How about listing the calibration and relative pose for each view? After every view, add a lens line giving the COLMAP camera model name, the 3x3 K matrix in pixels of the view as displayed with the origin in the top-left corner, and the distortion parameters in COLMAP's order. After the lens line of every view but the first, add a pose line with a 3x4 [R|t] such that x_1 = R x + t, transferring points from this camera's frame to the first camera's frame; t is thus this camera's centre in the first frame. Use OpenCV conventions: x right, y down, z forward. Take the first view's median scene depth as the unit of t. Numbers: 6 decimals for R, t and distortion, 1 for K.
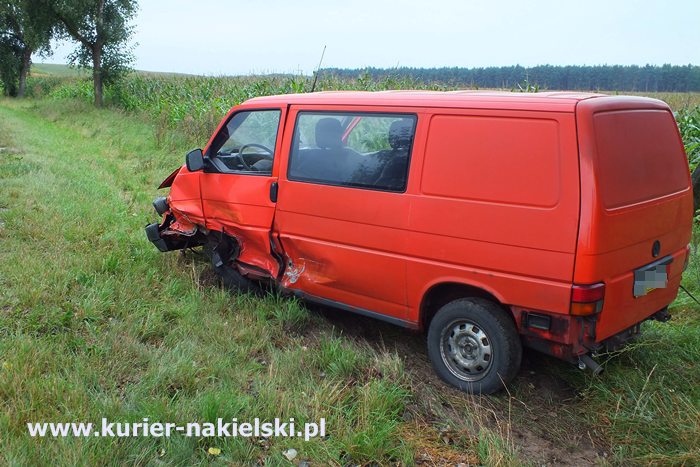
lens RADIAL K [[757.0, 0, 321.0], [0, 757.0, 236.4], [0, 0, 1]] dist [-0.206141, 0.804592]
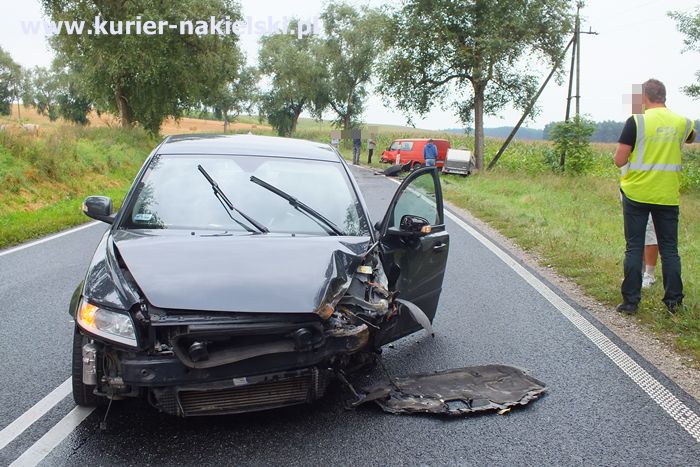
lens RADIAL K [[880.5, 0, 350.0], [0, 880.5, 233.5], [0, 0, 1]] dist [0.003476, 0.004501]
pose [[0.972416, 0.038915, -0.229983, 0.226769], [-0.060051, 0.994516, -0.085629, 0.226236], [0.225390, 0.097077, 0.969420, -1.114508]]
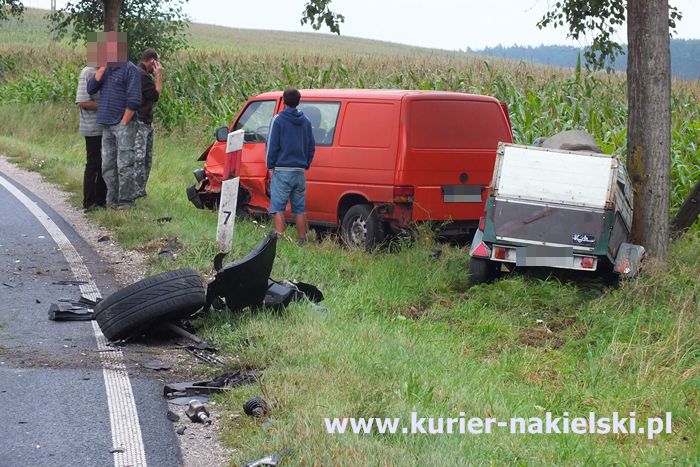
lens RADIAL K [[2788.6, 0, 349.7], [0, 2788.6, 188.5], [0, 0, 1]] dist [-4.764378, 239.676130]
pose [[0.983924, 0.025493, -0.176758, 0.172554], [-0.053285, 0.986583, -0.154322, 0.137370], [0.170452, 0.161260, 0.972081, -0.698200]]
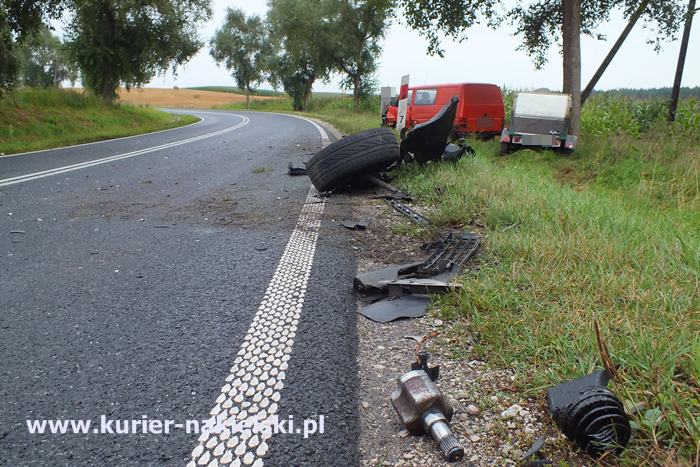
lens RADIAL K [[678.9, 0, 350.0], [0, 678.9, 233.5], [0, 0, 1]] dist [-0.013209, -0.001894]
pose [[0.960821, 0.035383, -0.274902, 0.105878], [-0.040099, 0.999129, -0.011552, 0.108051], [0.274254, 0.022123, 0.961403, -0.424371]]
